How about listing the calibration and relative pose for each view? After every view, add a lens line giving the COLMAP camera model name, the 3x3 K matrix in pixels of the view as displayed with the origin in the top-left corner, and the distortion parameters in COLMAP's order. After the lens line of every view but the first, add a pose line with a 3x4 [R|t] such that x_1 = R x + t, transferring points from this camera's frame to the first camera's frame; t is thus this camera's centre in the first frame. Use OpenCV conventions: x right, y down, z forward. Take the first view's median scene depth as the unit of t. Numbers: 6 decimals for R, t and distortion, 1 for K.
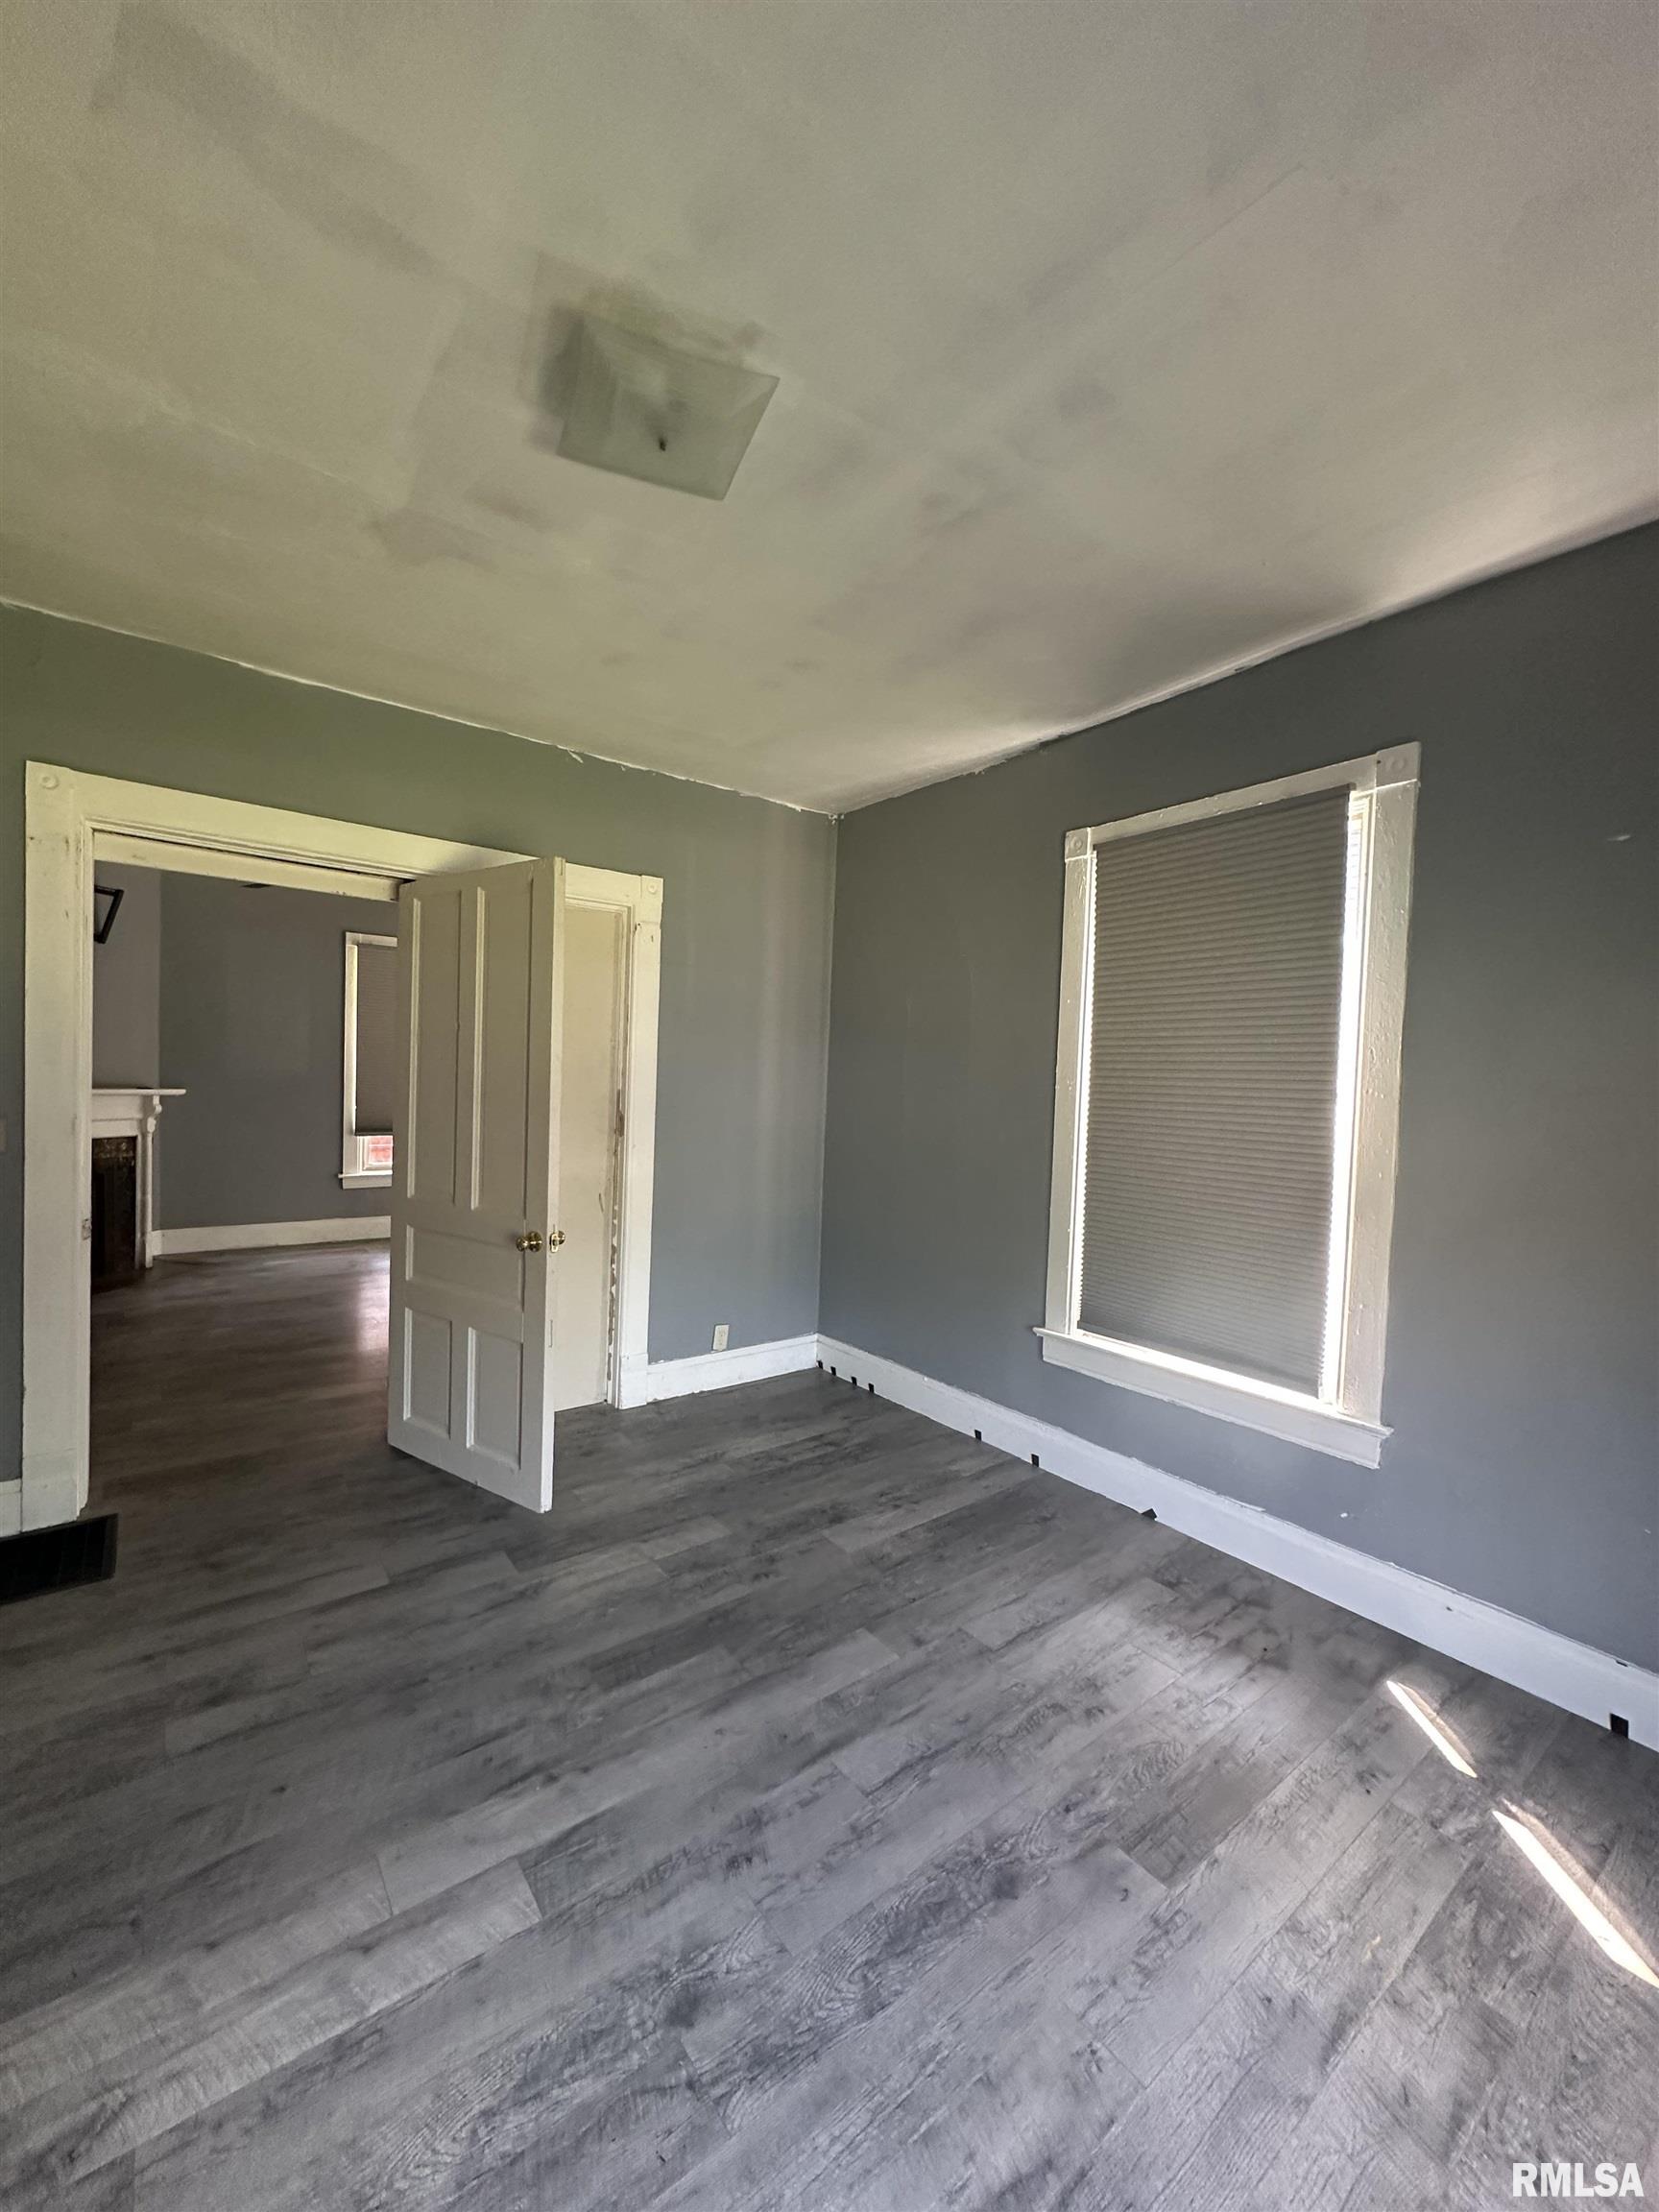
lens RADIAL K [[879.9, 0, 829.5], [0, 879.9, 1106.0], [0, 0, 1]] dist [0.001866, 0.000313]
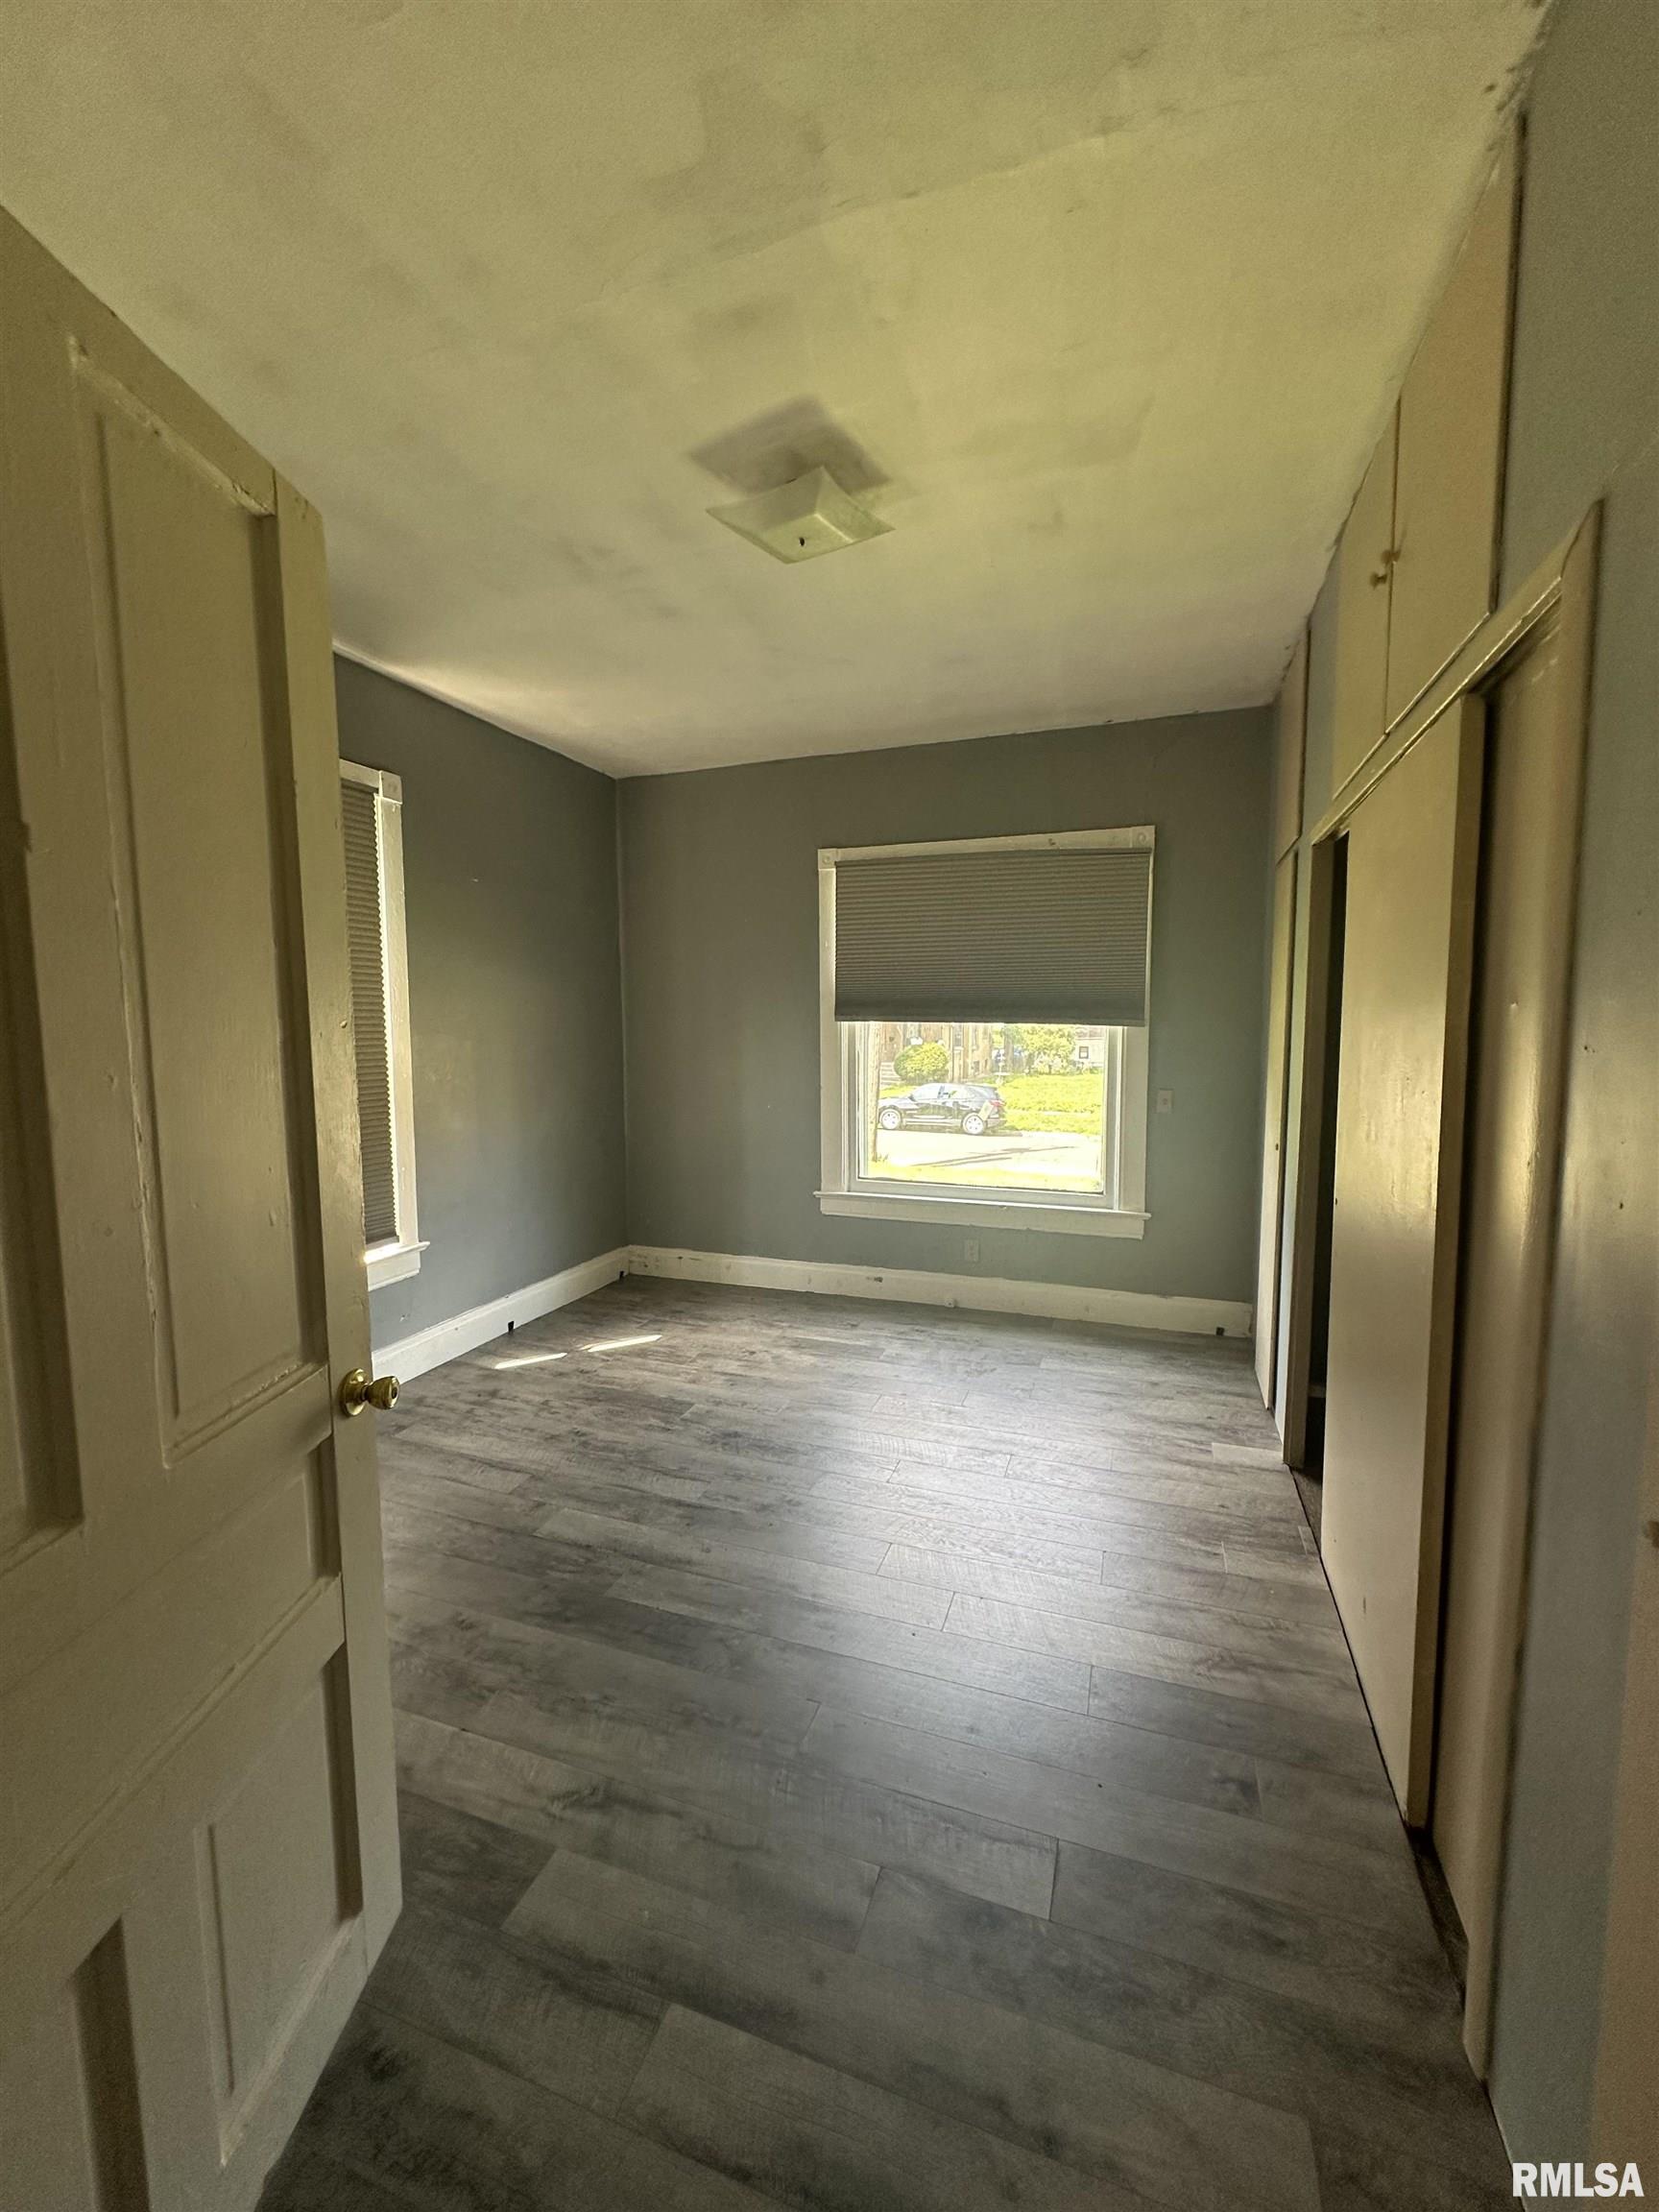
lens RADIAL K [[879.9, 0, 829.5], [0, 879.9, 1106.0], [0, 0, 1]] dist [0.001866, 0.000313]
pose [[-0.544096, -0.103398, 0.832628, -1.187533], [0.017781, 0.990734, 0.134651, -0.065895], [-0.838835, 0.088068, -0.537215, 1.475277]]
